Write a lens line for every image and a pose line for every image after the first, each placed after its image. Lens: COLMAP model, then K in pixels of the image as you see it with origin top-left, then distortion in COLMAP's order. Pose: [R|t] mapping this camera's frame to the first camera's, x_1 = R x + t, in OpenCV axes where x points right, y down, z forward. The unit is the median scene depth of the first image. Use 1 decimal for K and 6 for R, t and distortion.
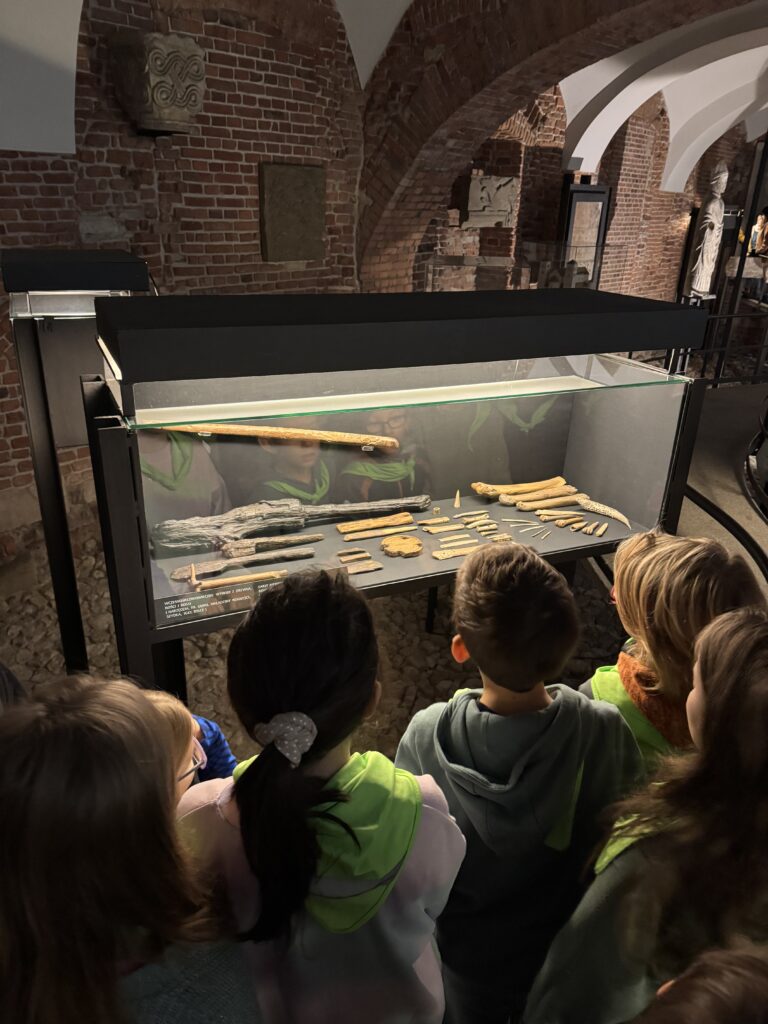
lens RADIAL K [[727.4, 0, 384.0], [0, 727.4, 512.0], [0, 0, 1]] dist [0.035757, -0.041902]
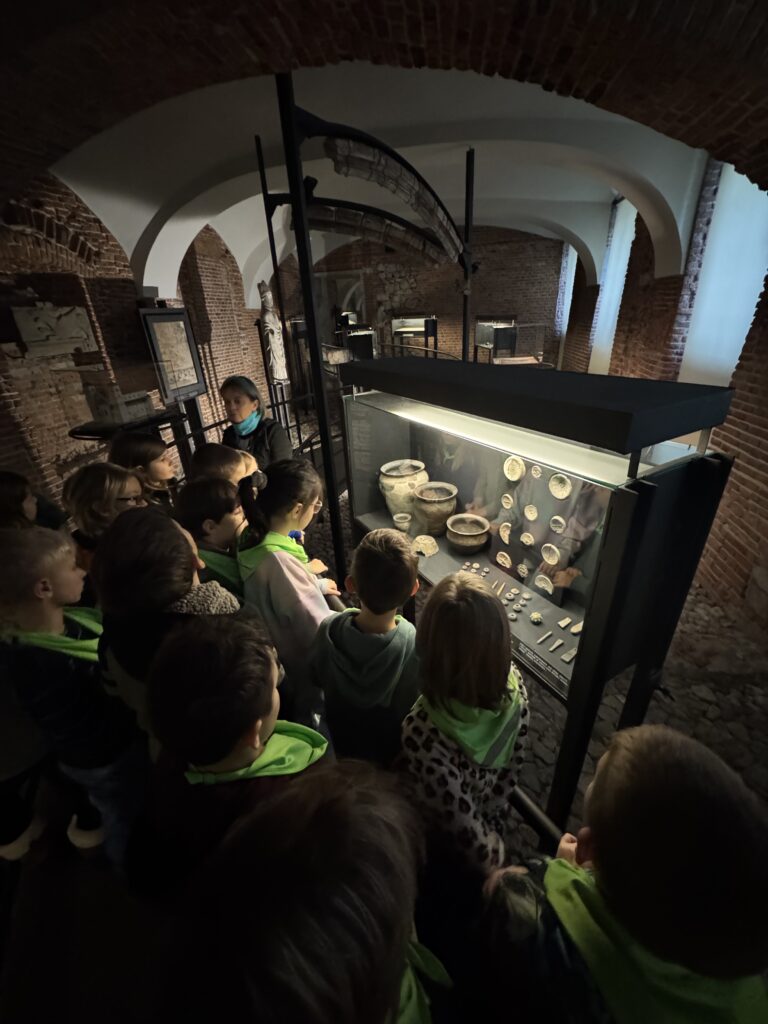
lens RADIAL K [[410.9, 0, 384.0], [0, 410.9, 512.0], [0, 0, 1]] dist [-0.002246, -0.000222]
pose [[0.864363, -0.283534, 0.415313, 0.321509], [0.266638, 0.958644, 0.099529, -0.132472], [-0.426357, 0.024709, 0.904217, 0.339324]]
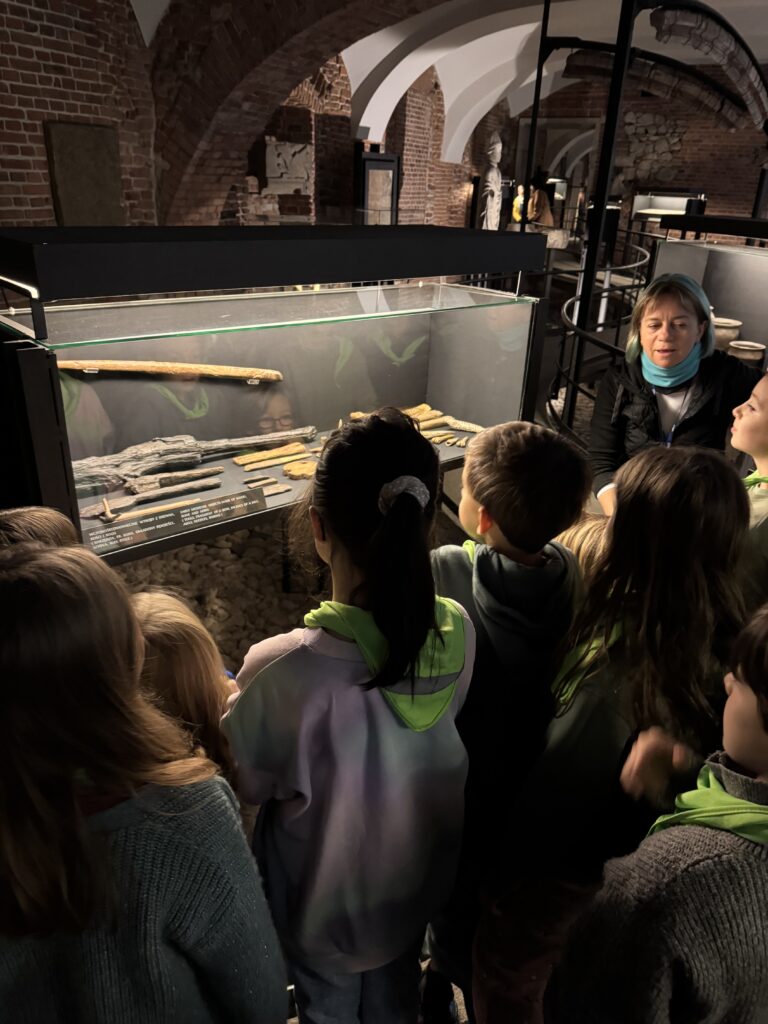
lens RADIAL K [[733.1, 0, 384.0], [0, 733.1, 512.0], [0, 0, 1]] dist [-0.006078, 0.002473]
pose [[0.962601, -0.112089, 0.246648, -0.036239], [0.105329, 0.993613, 0.040476, 0.021907], [-0.249610, -0.012983, 0.968259, -0.011808]]
